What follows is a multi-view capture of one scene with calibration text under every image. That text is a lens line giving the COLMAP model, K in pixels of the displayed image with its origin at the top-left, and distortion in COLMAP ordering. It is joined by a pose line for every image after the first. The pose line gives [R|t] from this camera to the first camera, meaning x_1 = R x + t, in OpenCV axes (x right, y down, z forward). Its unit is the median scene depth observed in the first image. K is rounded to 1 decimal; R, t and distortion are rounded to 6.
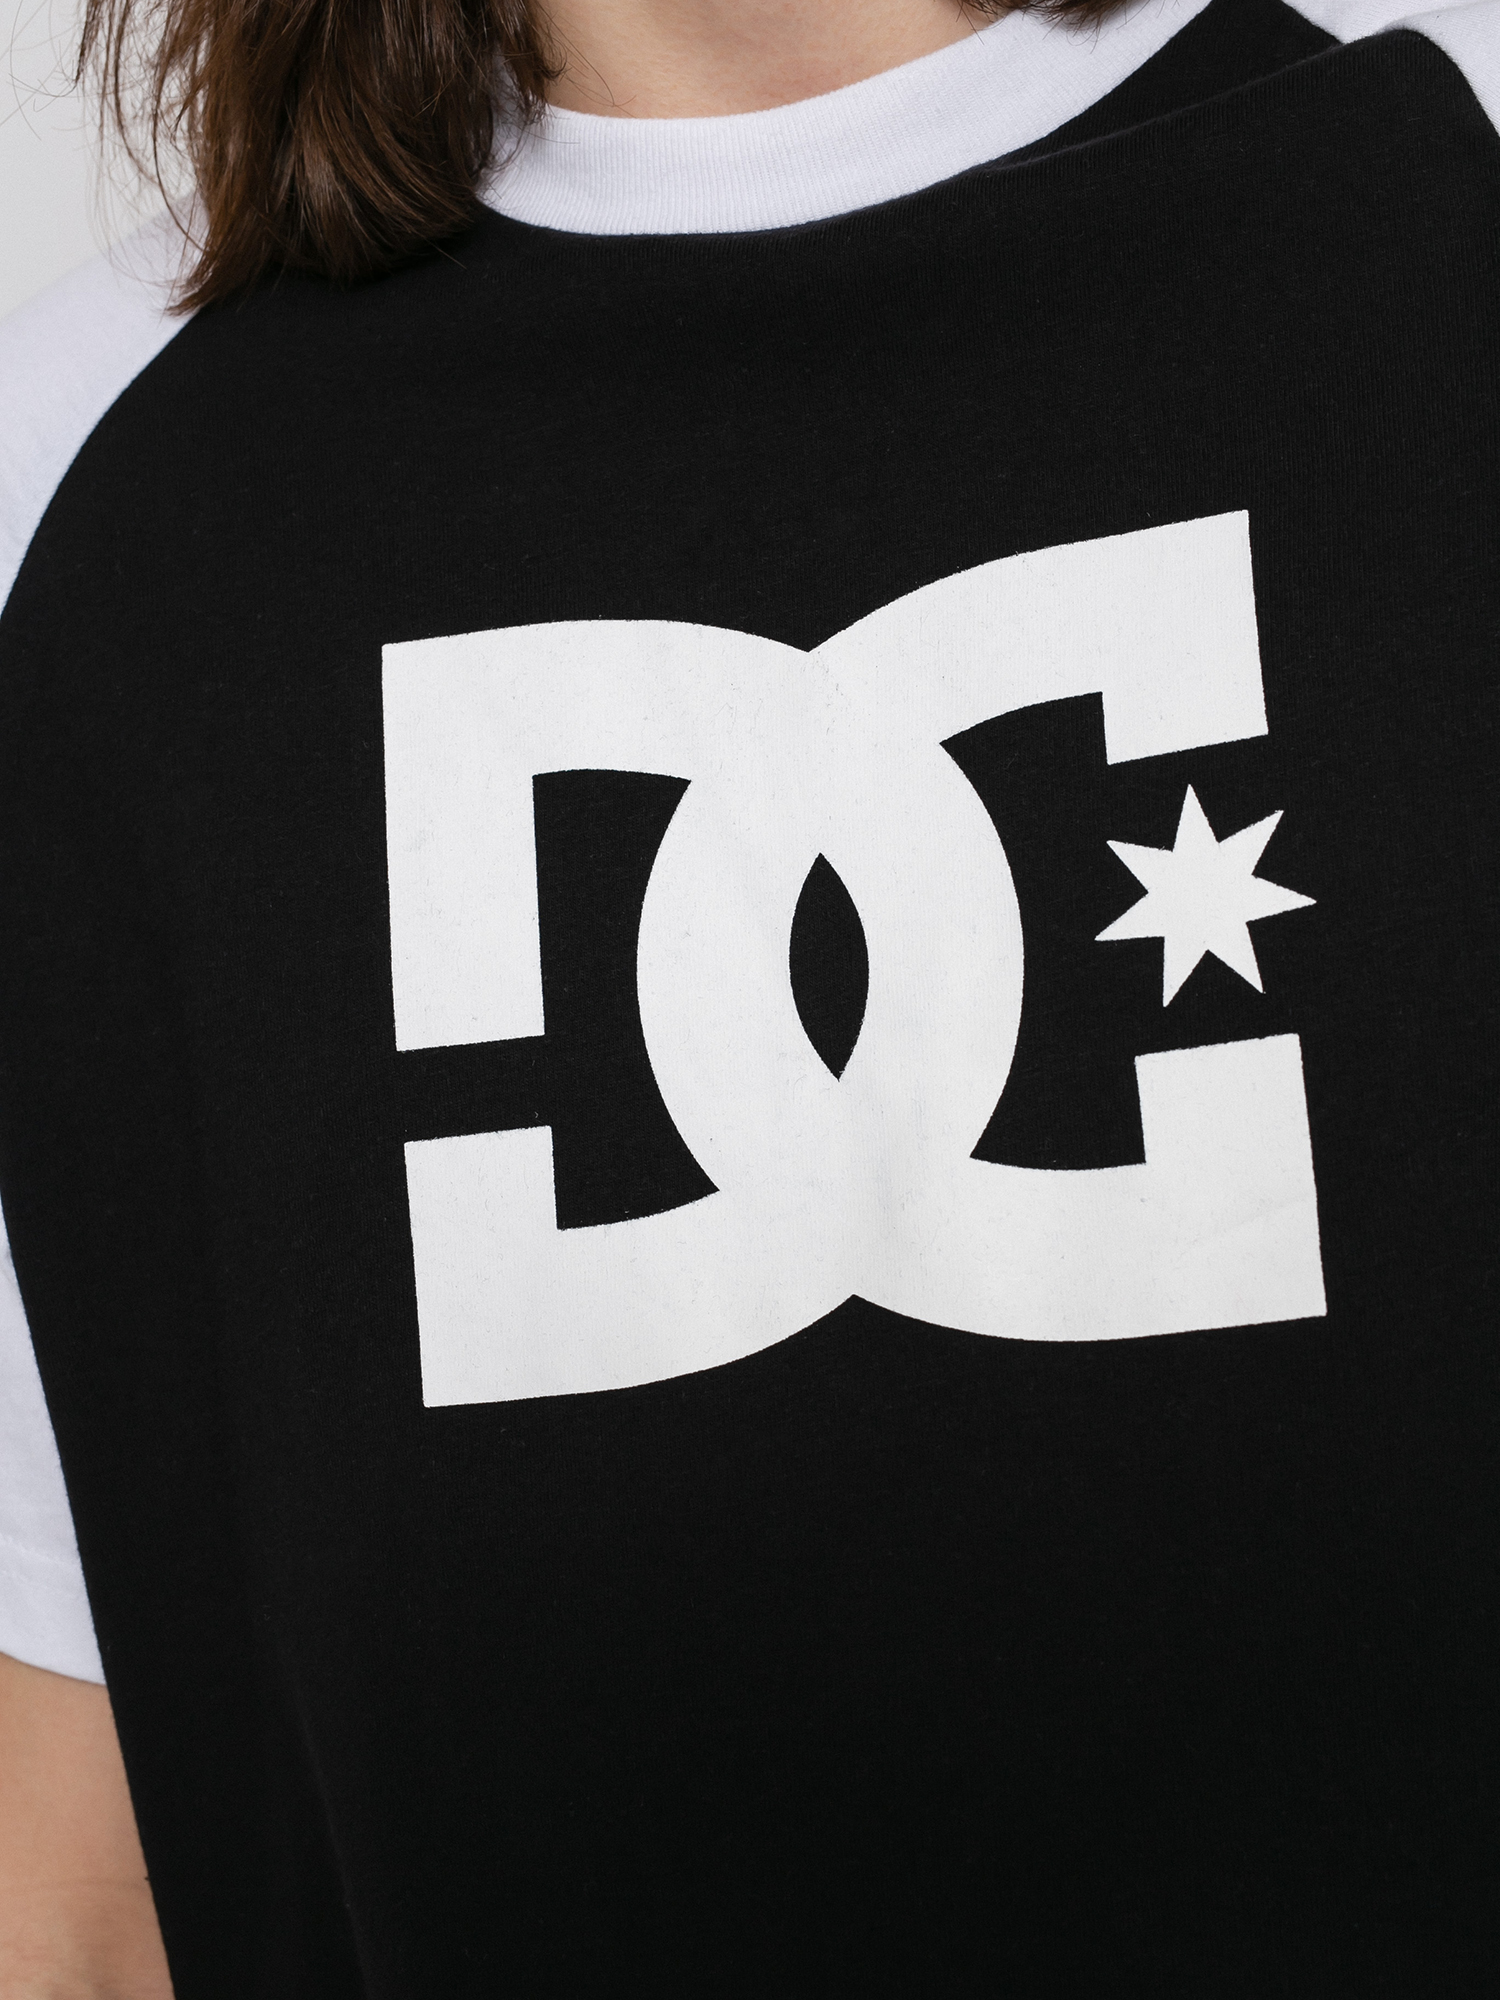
lens RADIAL K [[3225.7, 0, 750.0], [0, 3225.7, 1000.0], [0, 0, 1]] dist [-0.042733, -0.036409]
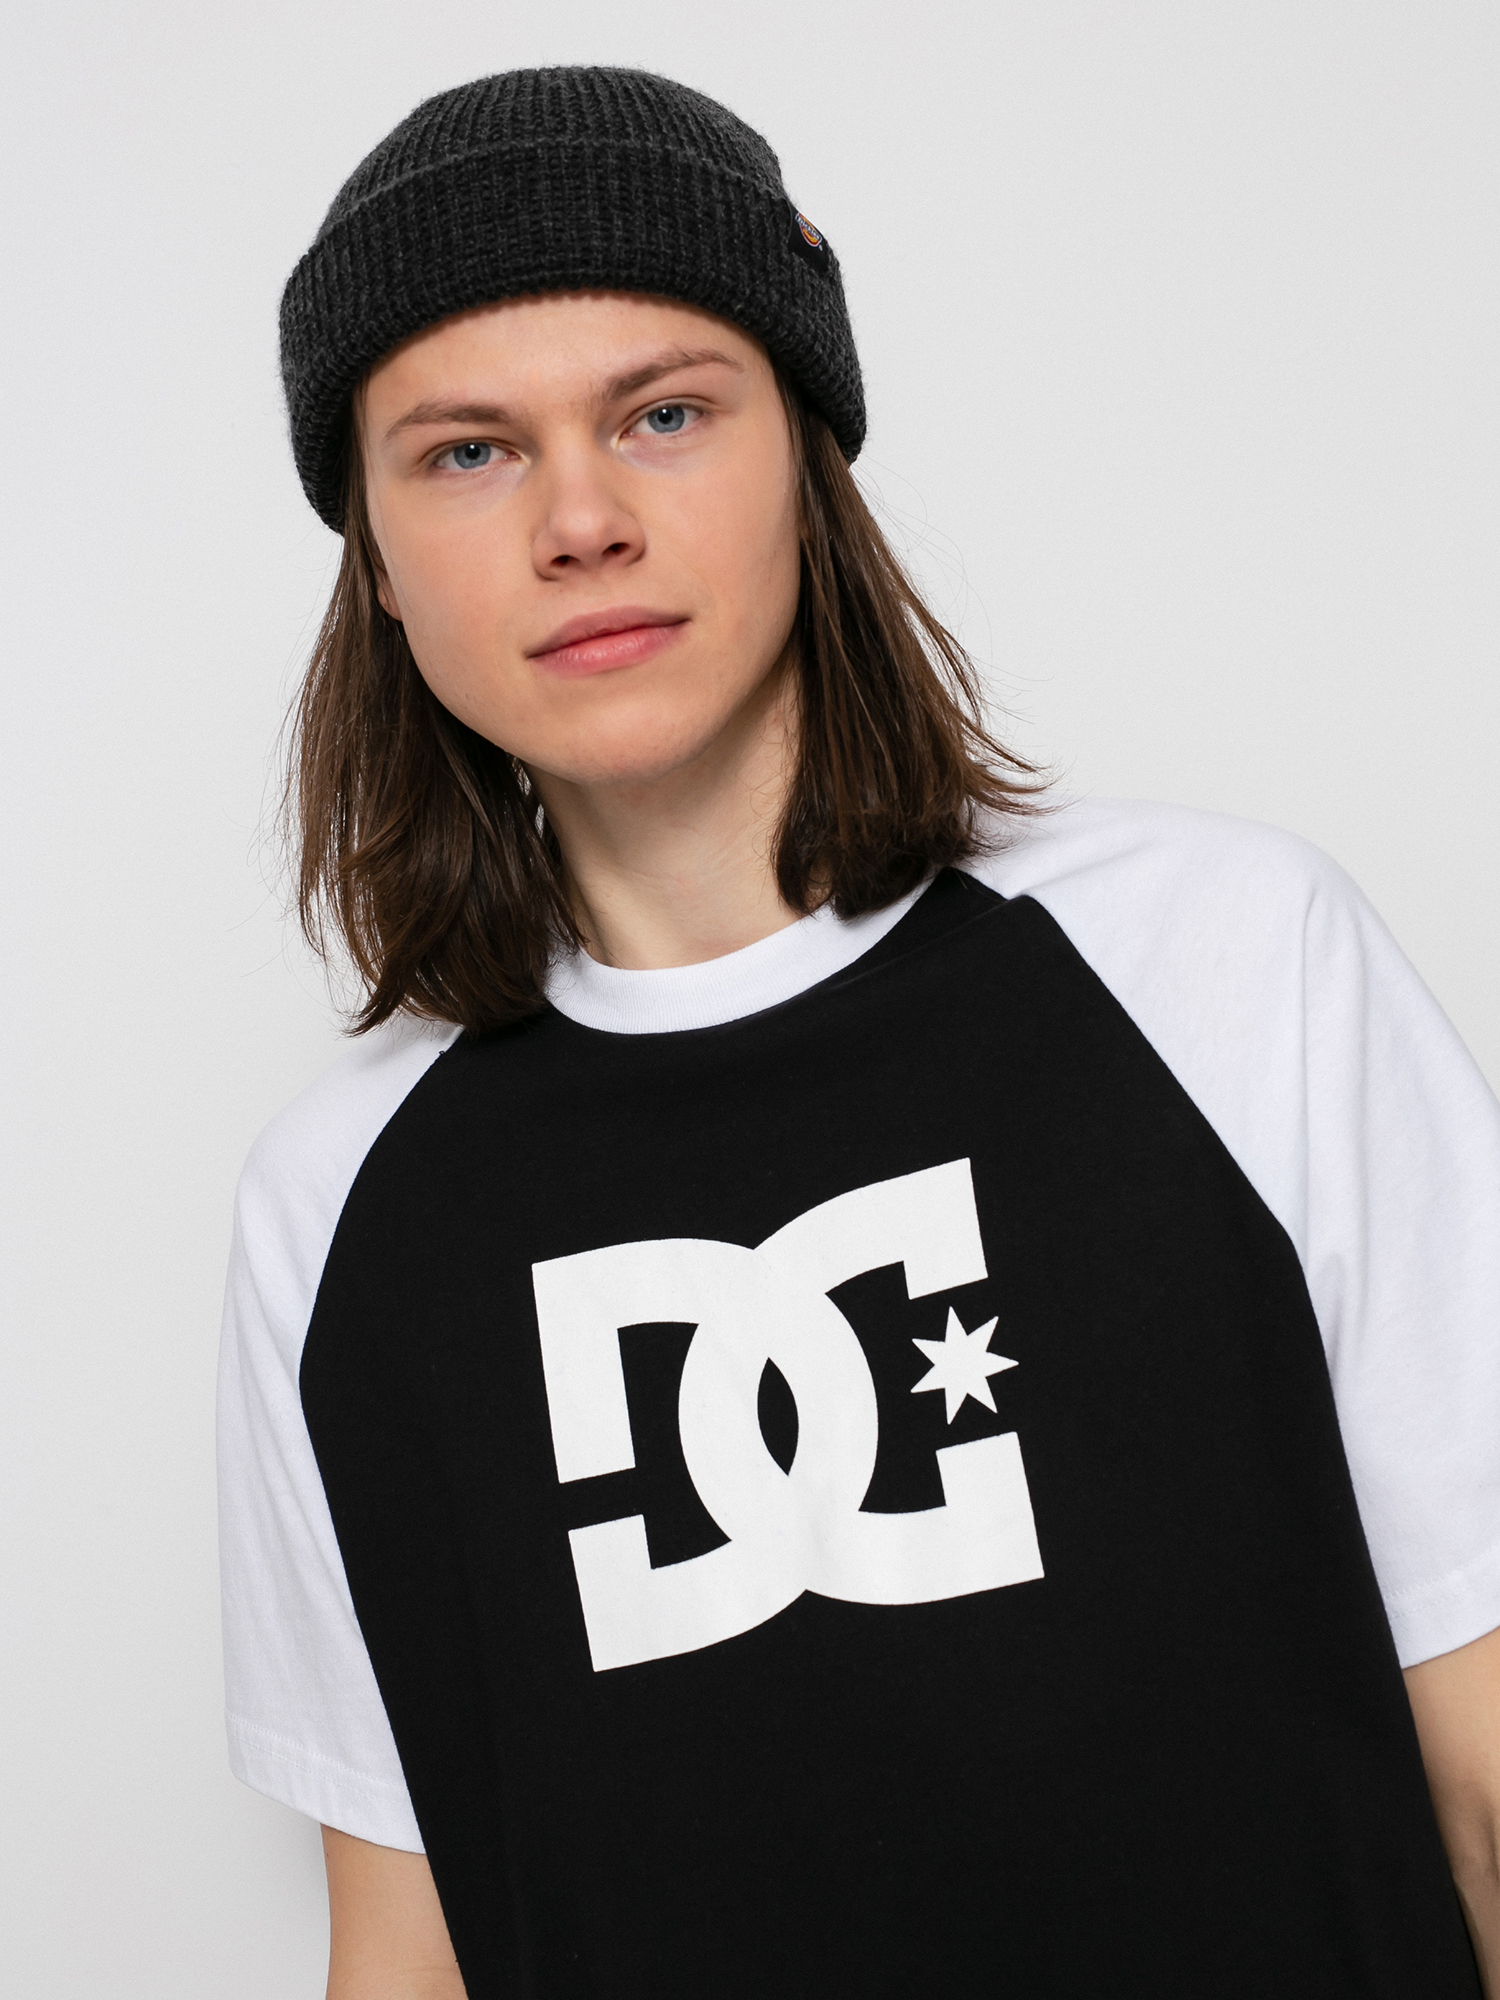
lens RADIAL K [[2849.8, 0, 750.0], [0, 2849.8, 1000.0], [0, 0, 1]] dist [0.103218, 0.014092]
pose [[0.994571, -0.102396, -0.018511, 0.065442], [0.099906, 0.989413, -0.105260, -0.079555], [0.029093, 0.102840, 0.994272, -0.732734]]
